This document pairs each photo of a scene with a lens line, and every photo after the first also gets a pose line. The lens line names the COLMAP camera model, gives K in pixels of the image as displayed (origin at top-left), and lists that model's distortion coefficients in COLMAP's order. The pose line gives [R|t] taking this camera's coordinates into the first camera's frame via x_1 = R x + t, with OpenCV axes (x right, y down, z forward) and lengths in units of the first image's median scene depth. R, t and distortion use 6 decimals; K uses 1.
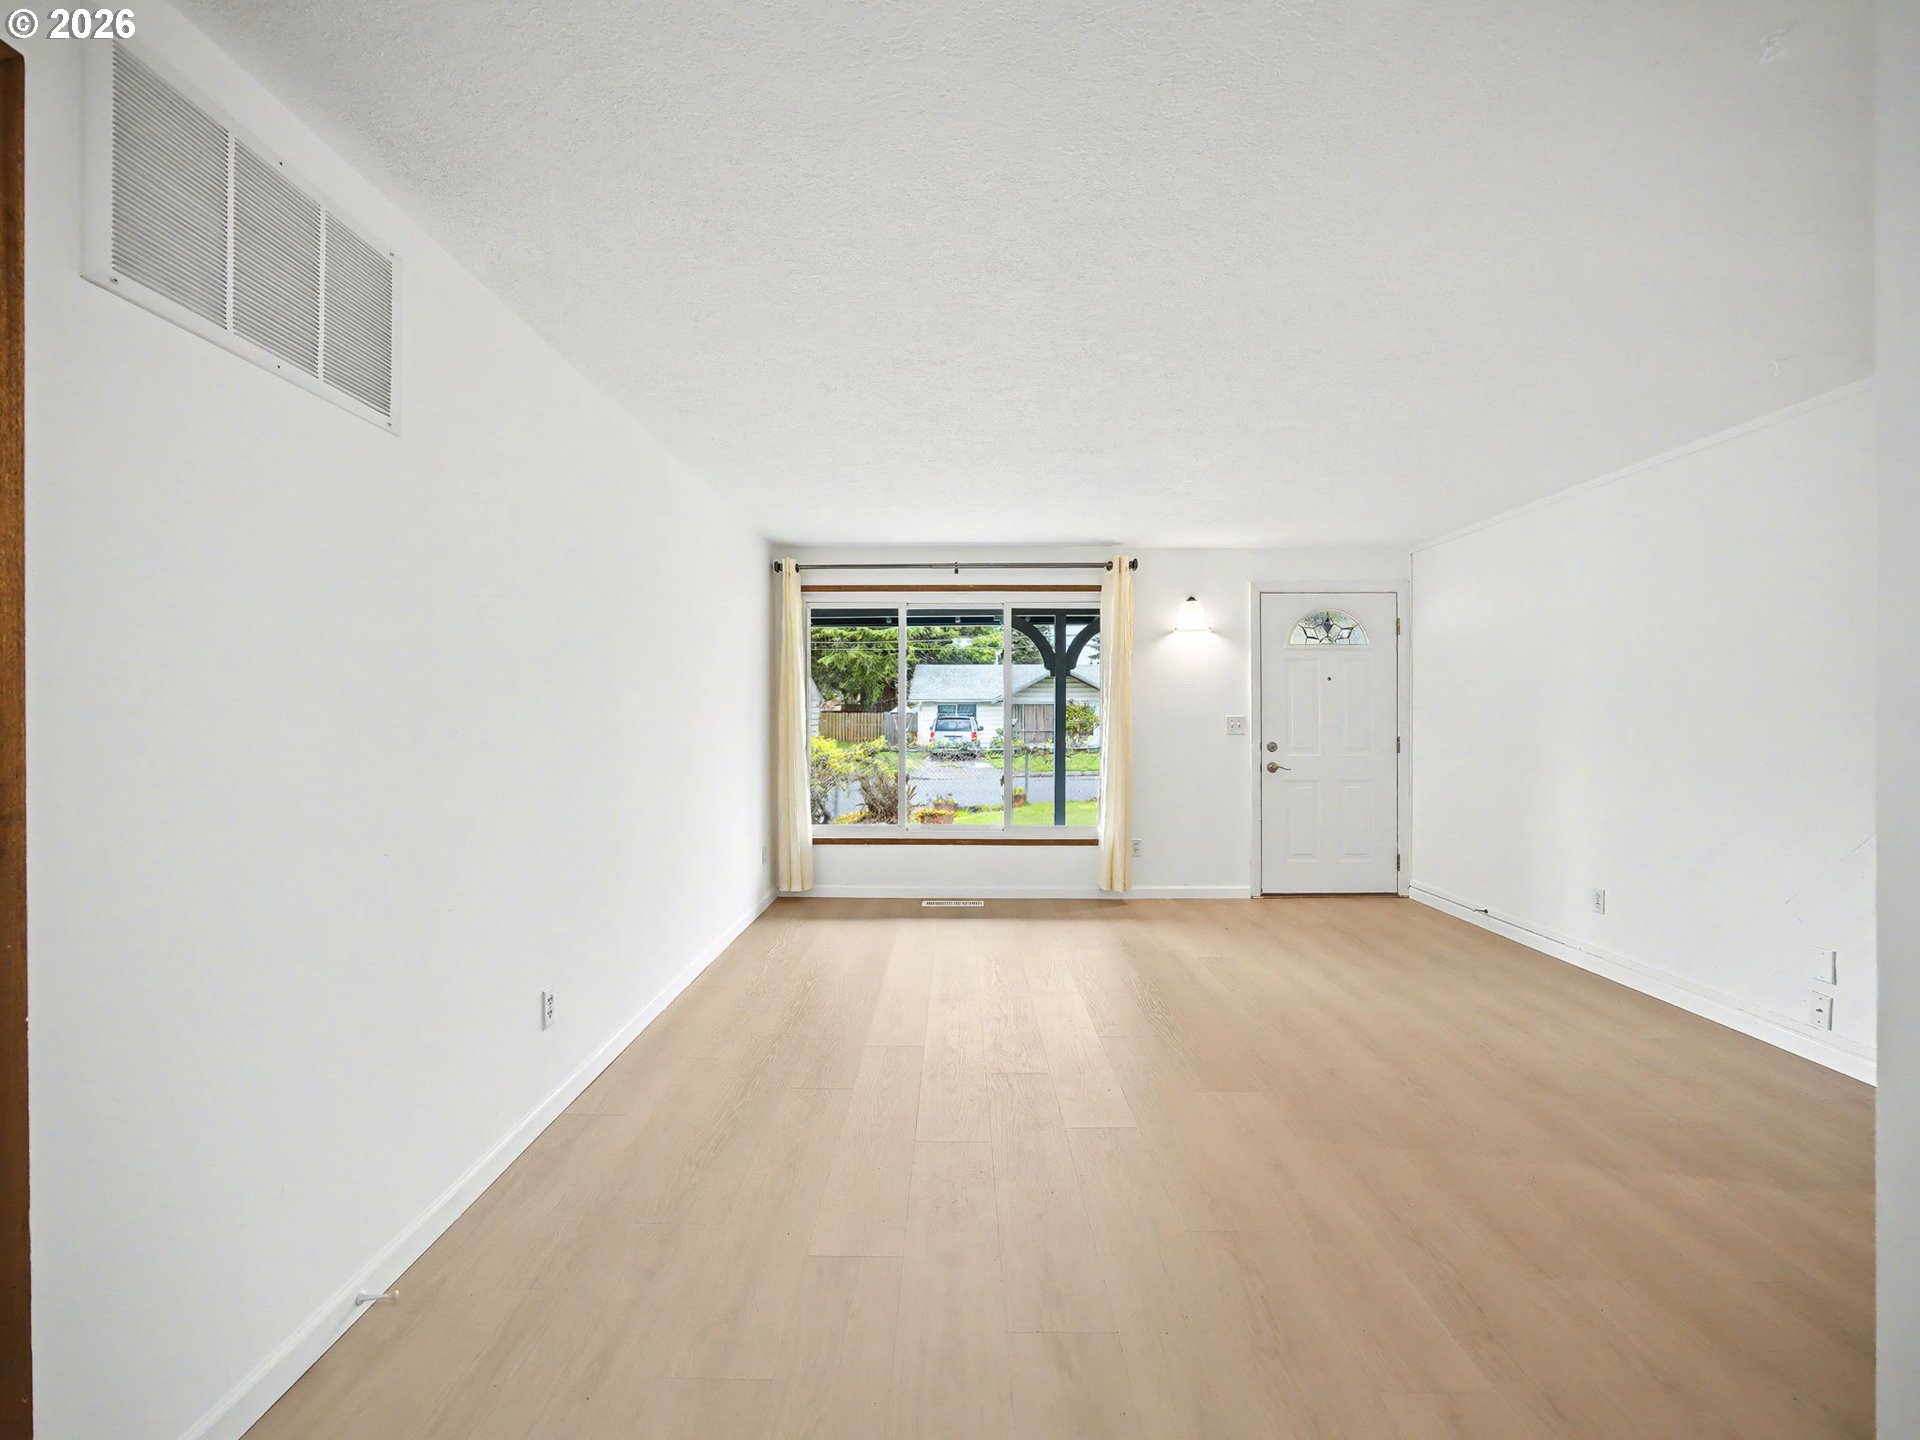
lens RADIAL K [[854.8, 0, 962.1], [0, 854.8, 700.1], [0, 0, 1]] dist [-0.010611, 0.000383]
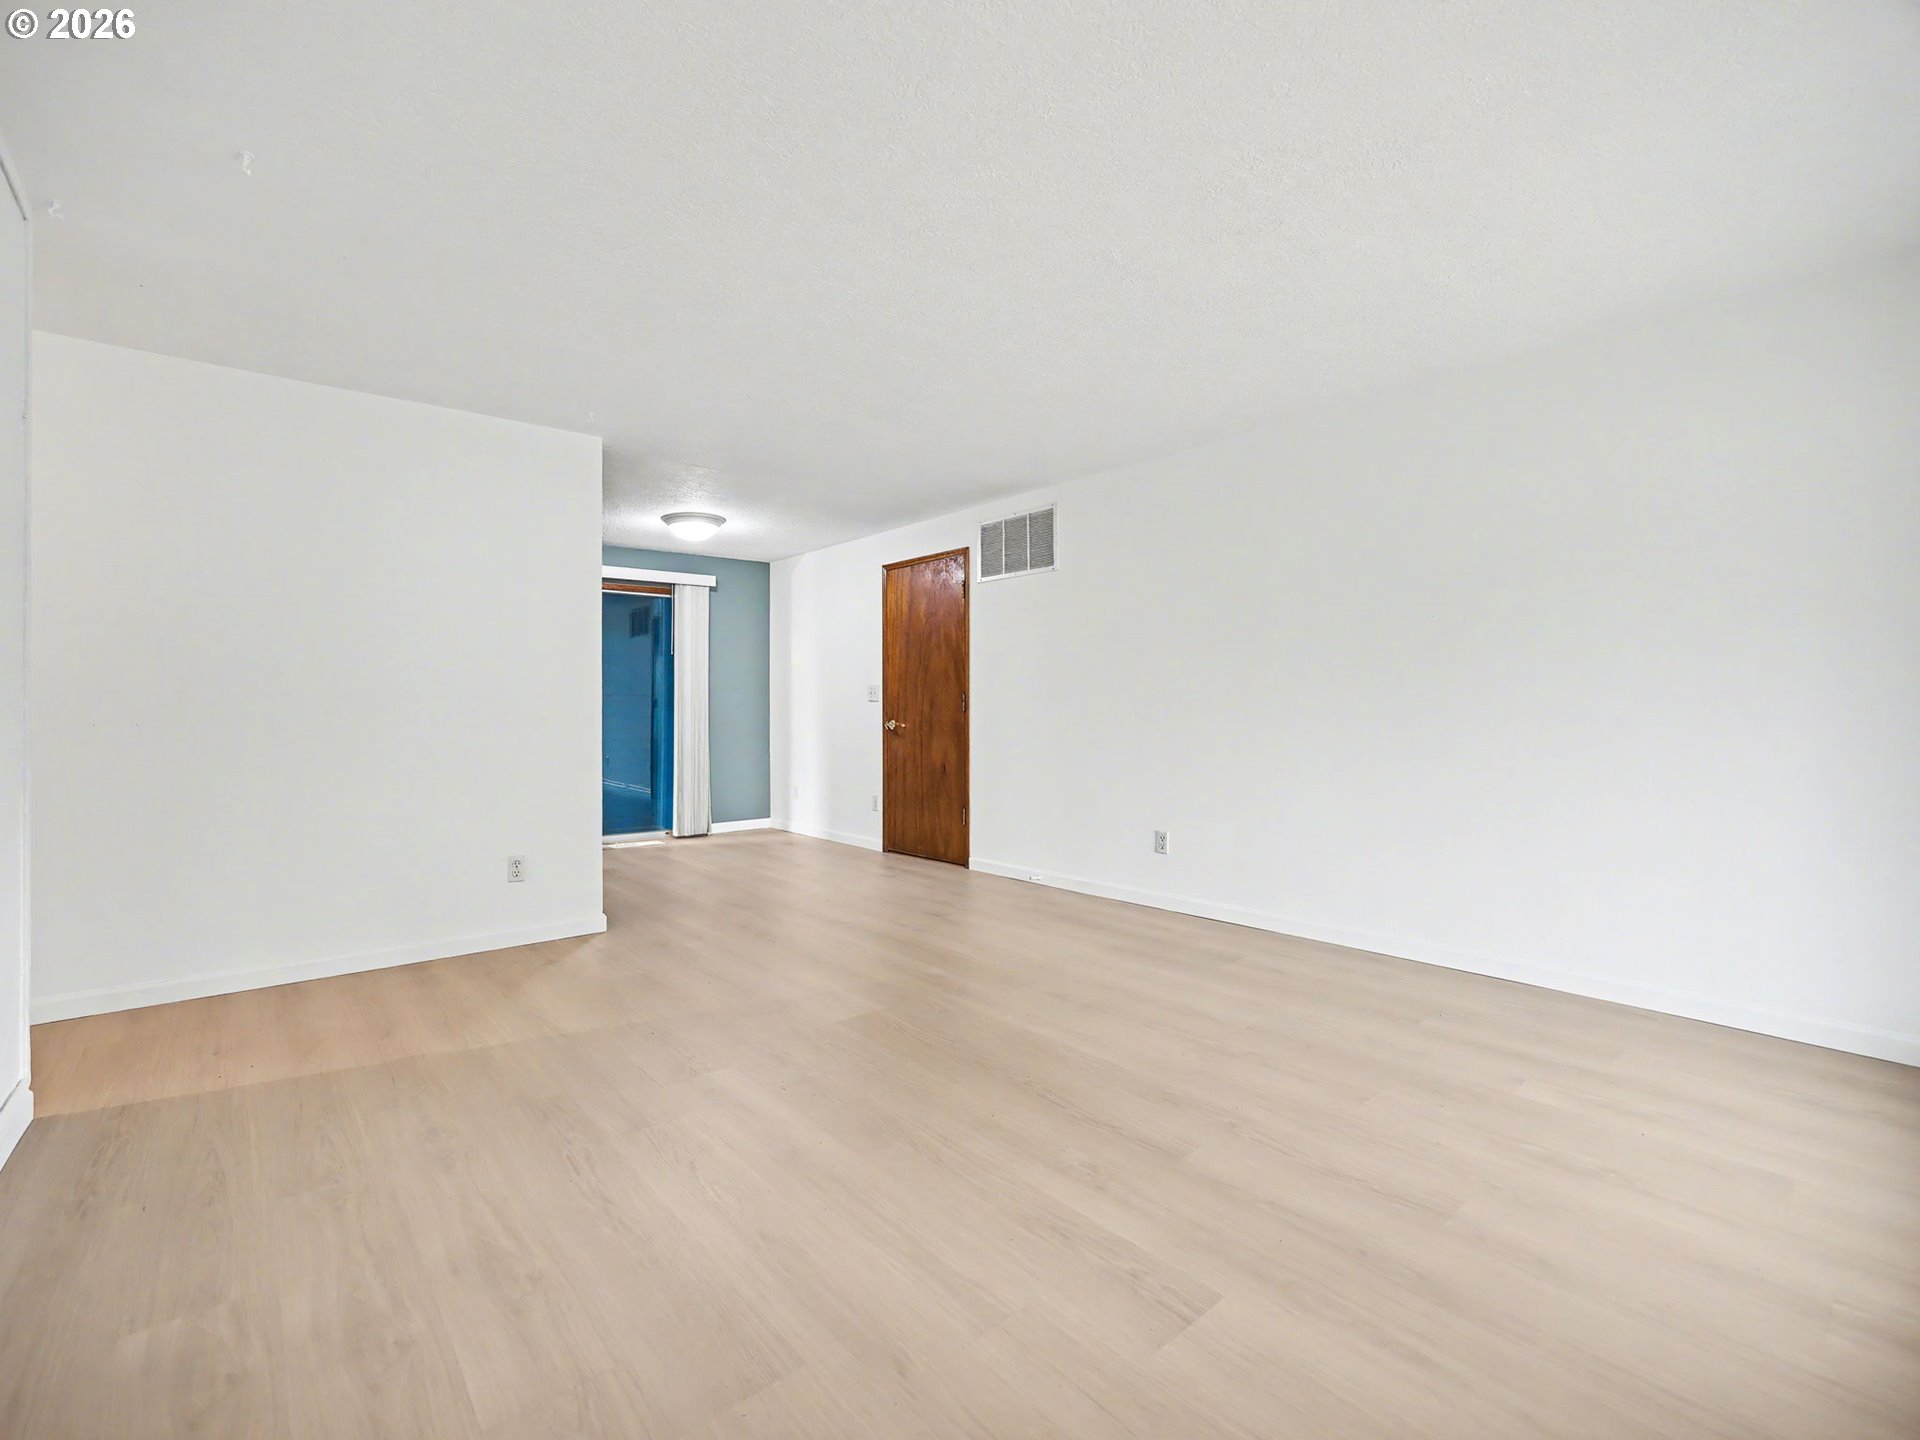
lens RADIAL K [[854.8, 0, 962.1], [0, 854.8, 700.1], [0, 0, 1]] dist [-0.010611, 0.000383]
pose [[-0.731582, 0.000734, -0.681753, 1.403523], [0.022289, 0.999491, -0.022842, 0.147457], [0.681389, -0.031906, -0.731225, 2.810369]]
